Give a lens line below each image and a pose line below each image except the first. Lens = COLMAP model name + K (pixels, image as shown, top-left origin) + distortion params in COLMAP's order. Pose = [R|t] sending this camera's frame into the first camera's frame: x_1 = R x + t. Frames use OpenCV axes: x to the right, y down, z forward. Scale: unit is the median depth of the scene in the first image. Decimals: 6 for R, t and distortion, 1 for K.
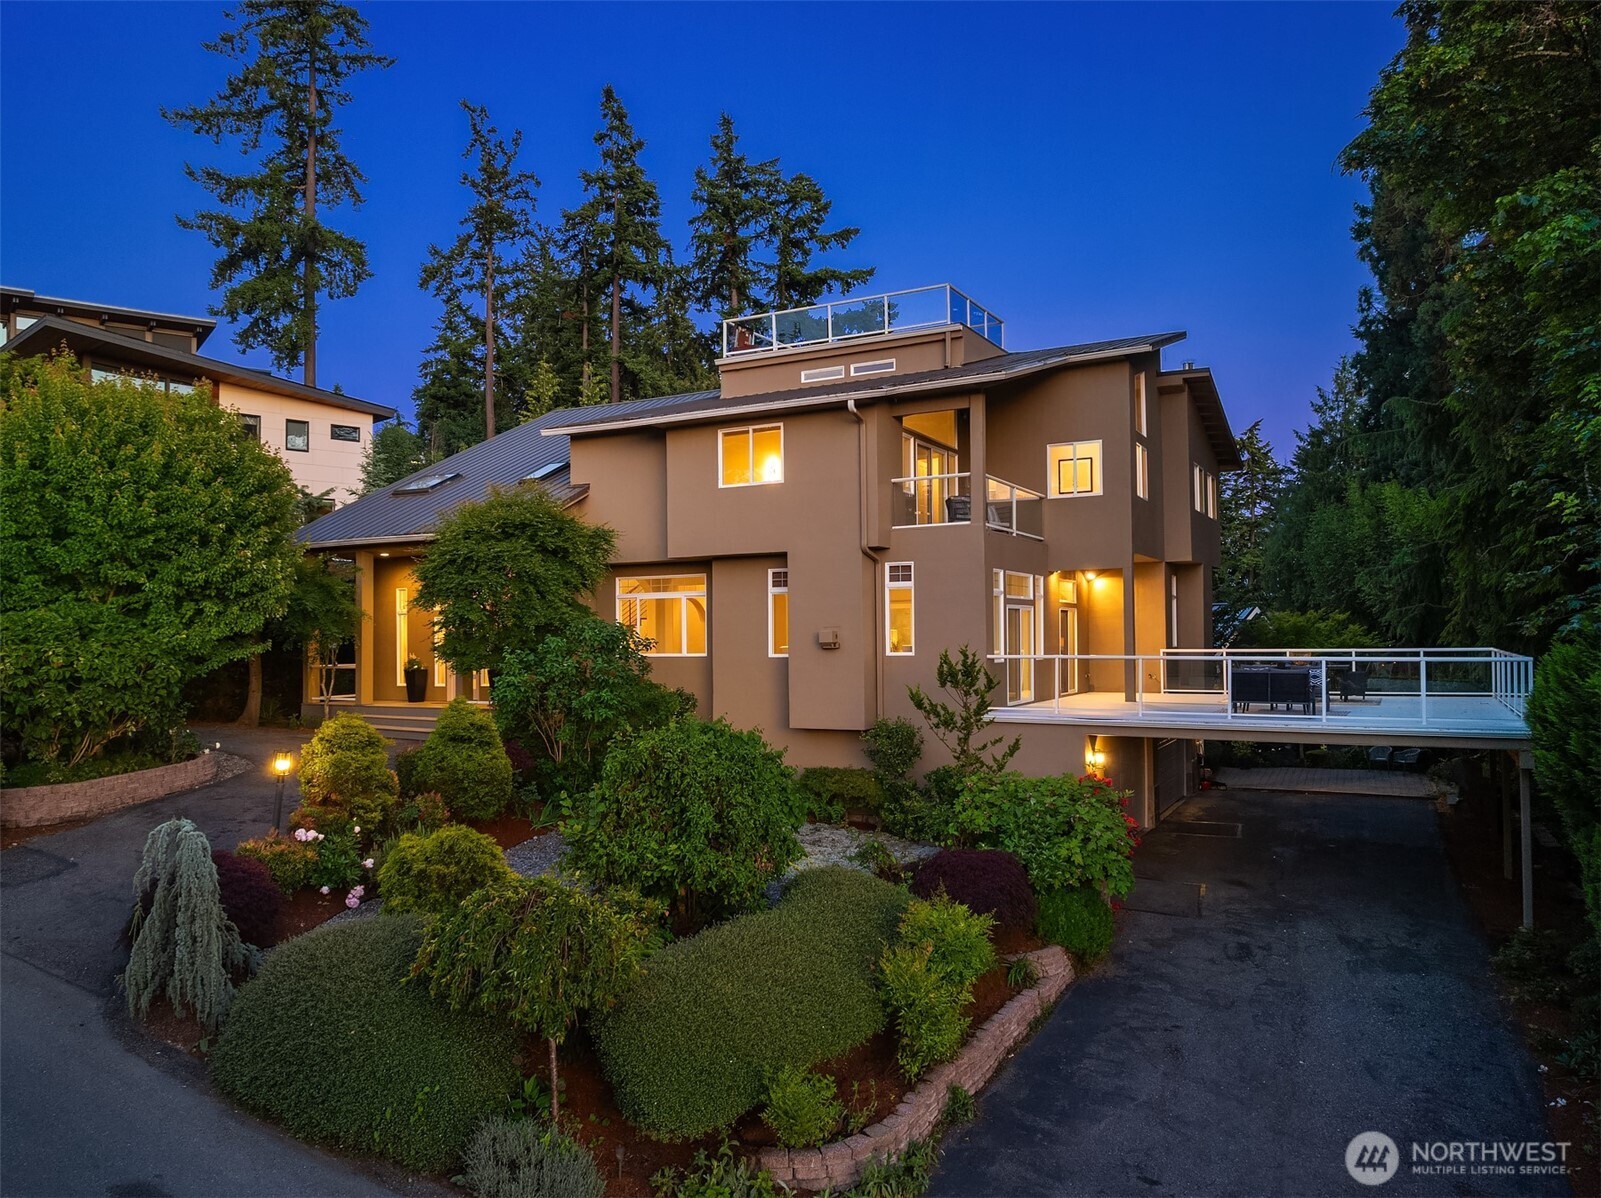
lens RADIAL K [[1158.5, 0, 740.5], [0, 1158.5, 637.1], [0, 0, 1]] dist [-0.038763, -0.006611]
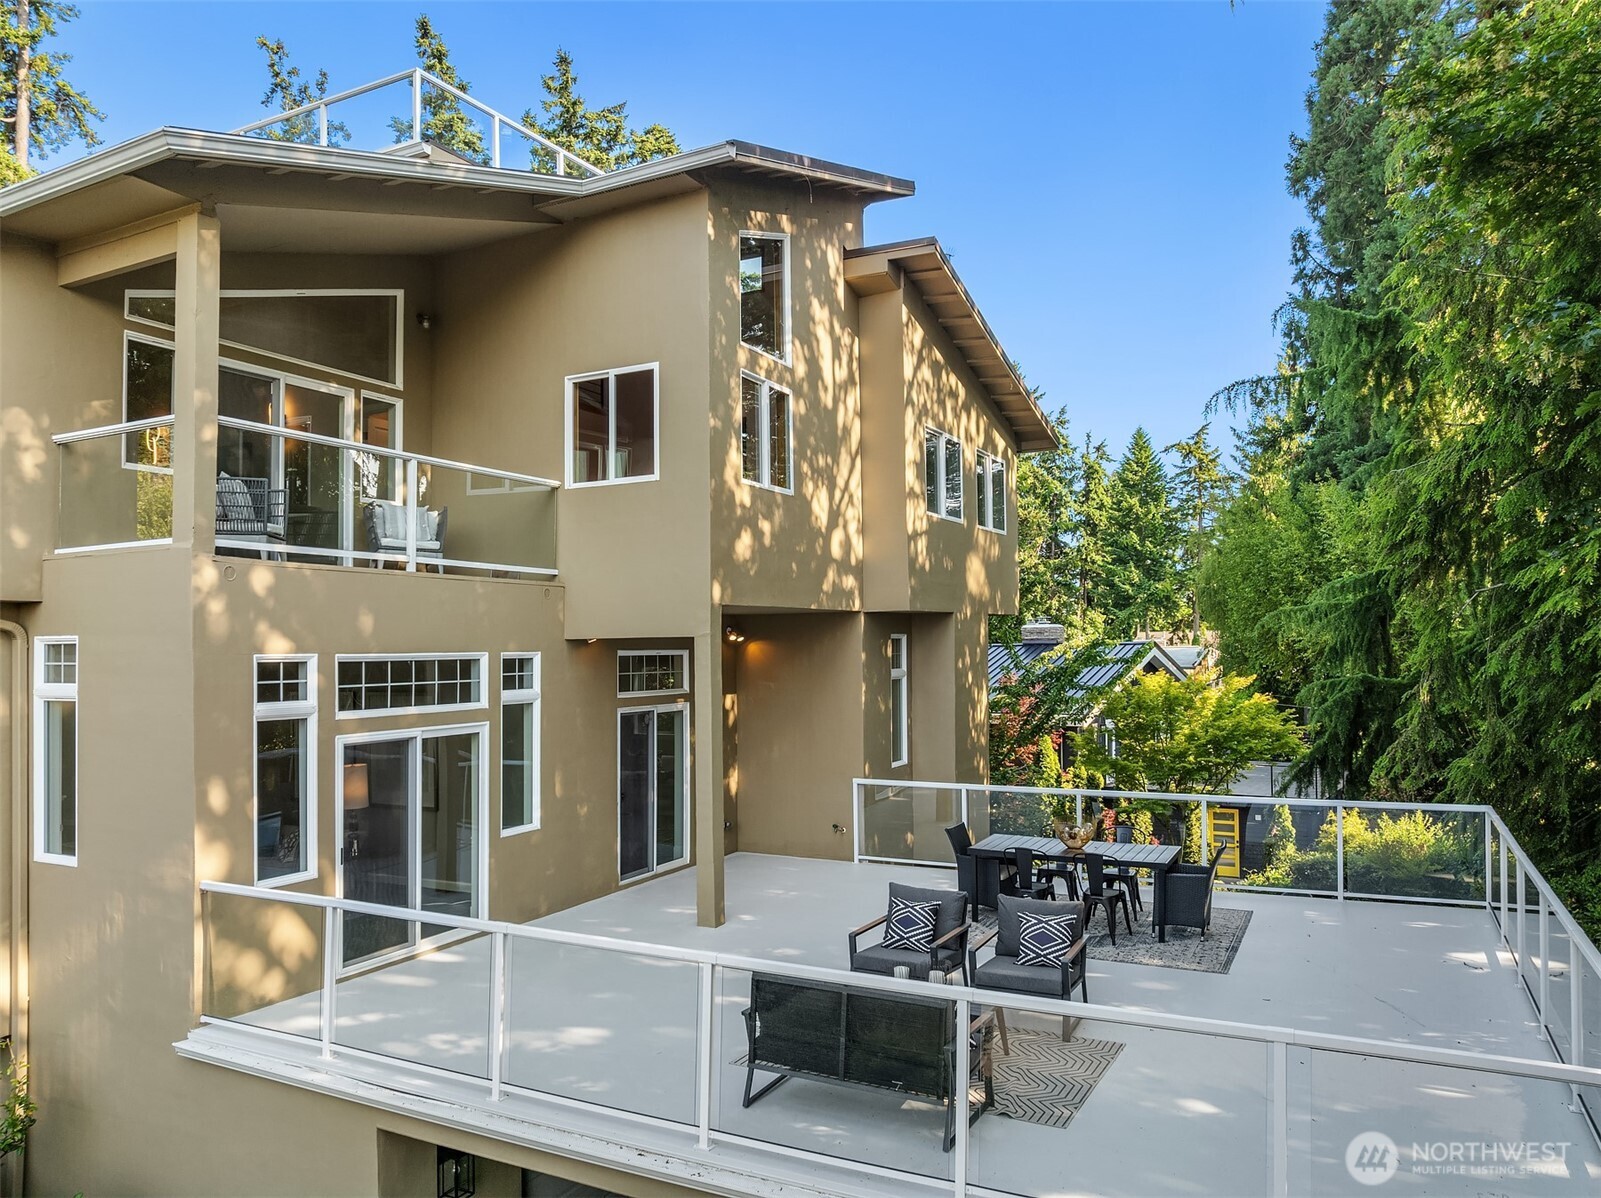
lens RADIAL K [[1158.5, 0, 740.5], [0, 1158.5, 637.1], [0, 0, 1]] dist [-0.038763, -0.006611]
pose [[0.999736, 0.000562, 0.022991, 0.116611], [-0.000349, 0.999957, -0.009261, -0.019015], [-0.022995, 0.009250, 0.999693, 0.183531]]
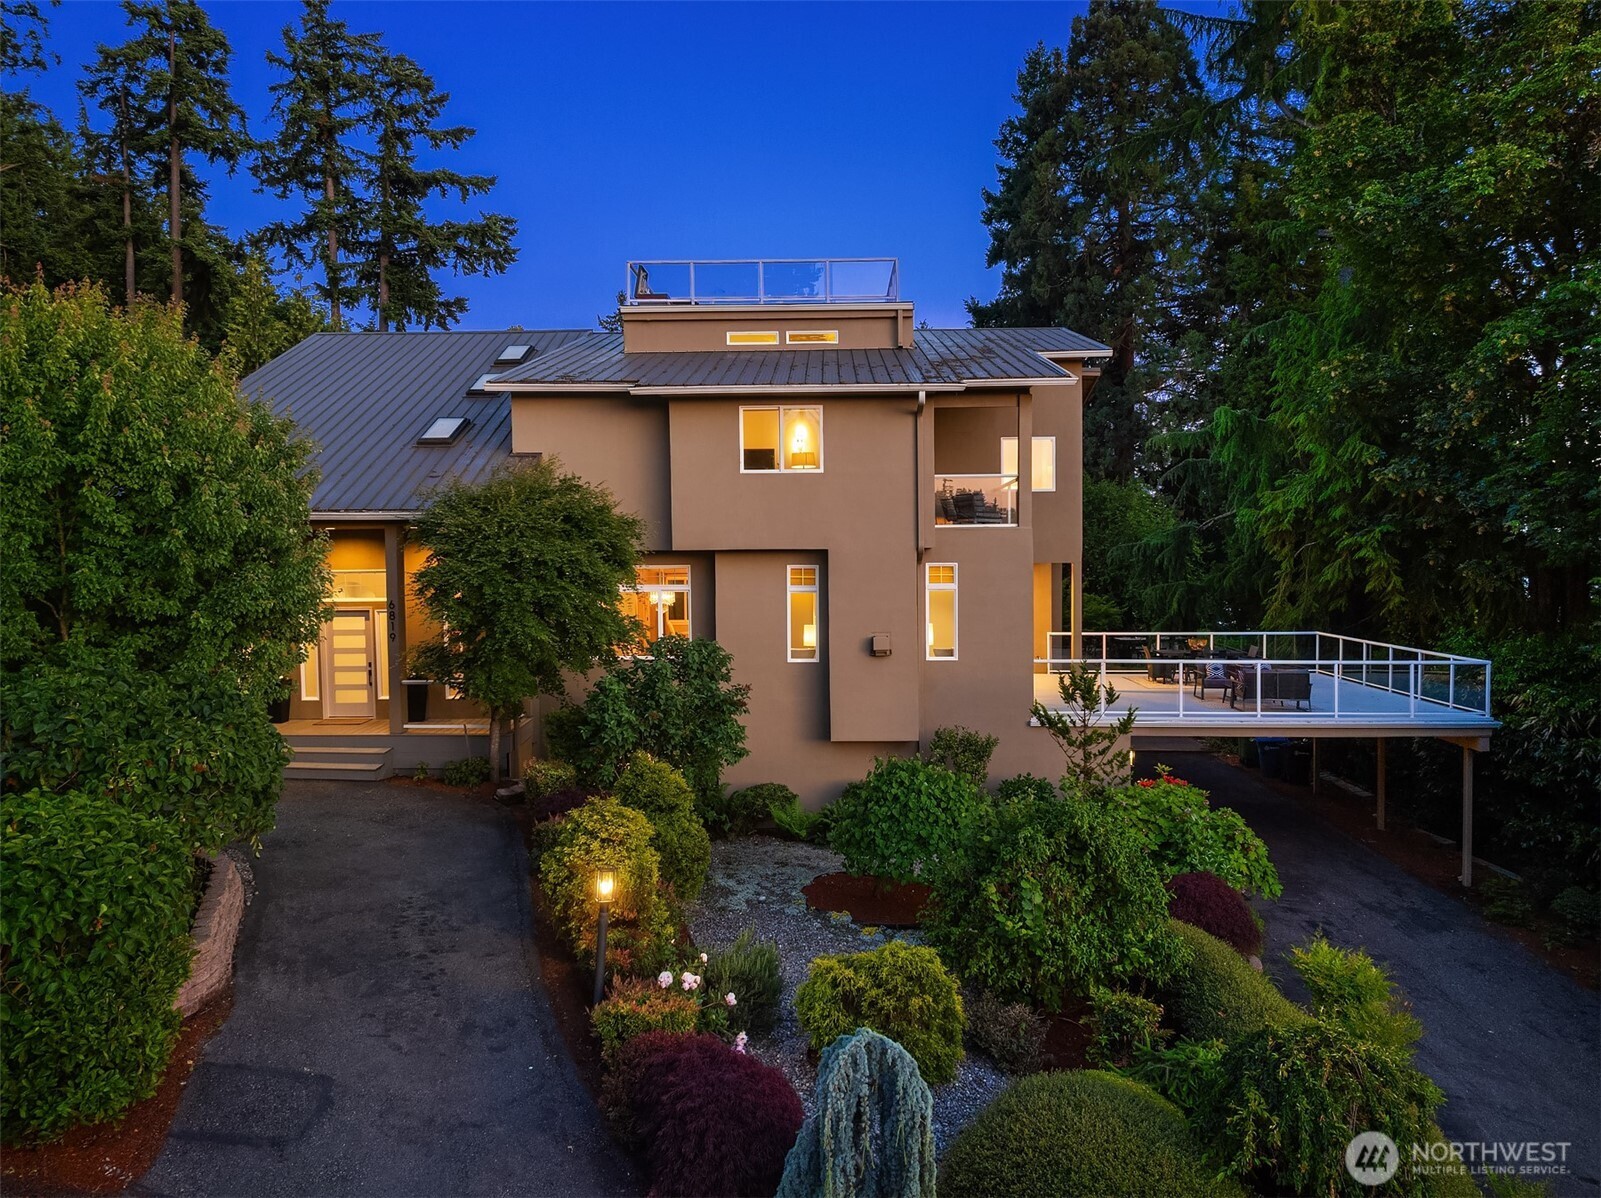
lens RADIAL K [[1208.8, 0, 800.5], [0, 1208.8, 599.0], [0, 0, 1]] dist [-0.054425, 0.037382]
pose [[0.883144, -0.010129, 0.468993, -0.135446], [-0.004143, 0.999559, 0.029391, -0.019911], [-0.469084, -0.027900, 0.882713, 0.055252]]
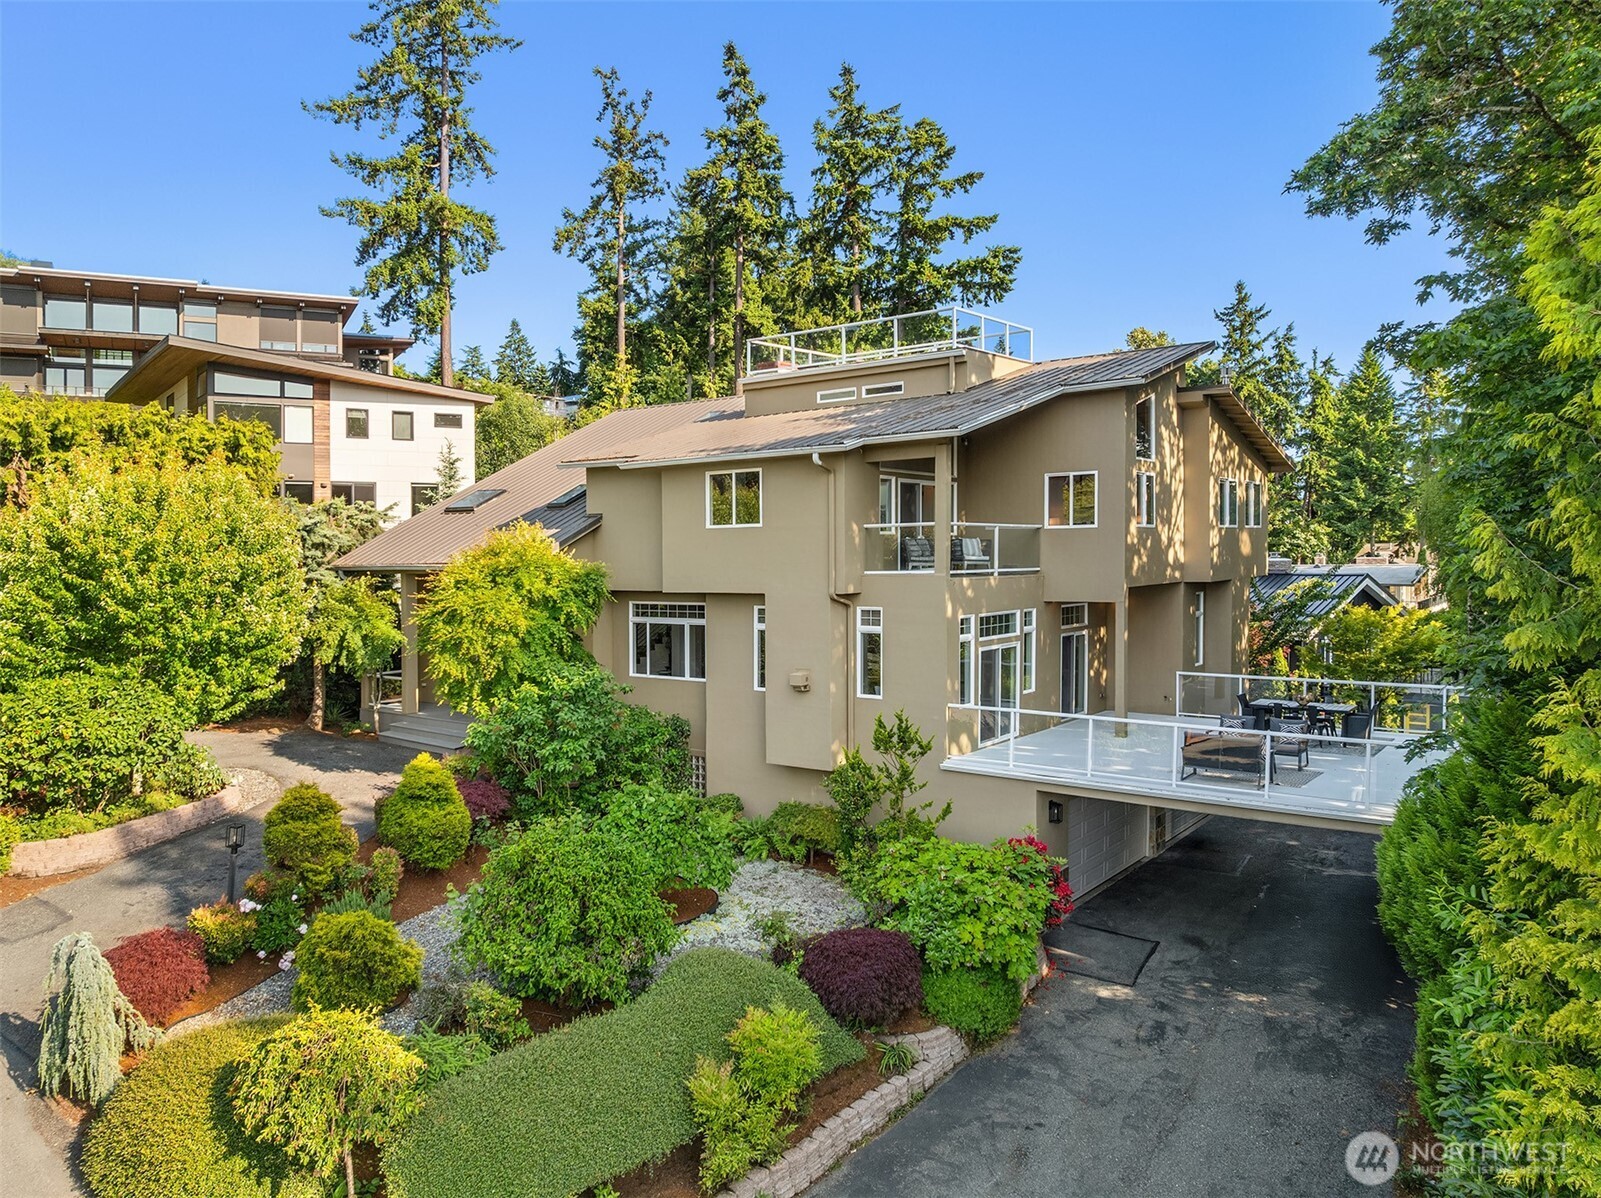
lens RADIAL K [[1137.7, 0, 732.0], [0, 1137.7, 594.7], [0, 0, 1]] dist [-0.041237, 0.000826]
pose [[0.987251, 0.004231, -0.159118, 0.055344], [0.001955, 0.999249, 0.038697, -0.035945], [0.159162, -0.038514, 0.986501, -0.003549]]
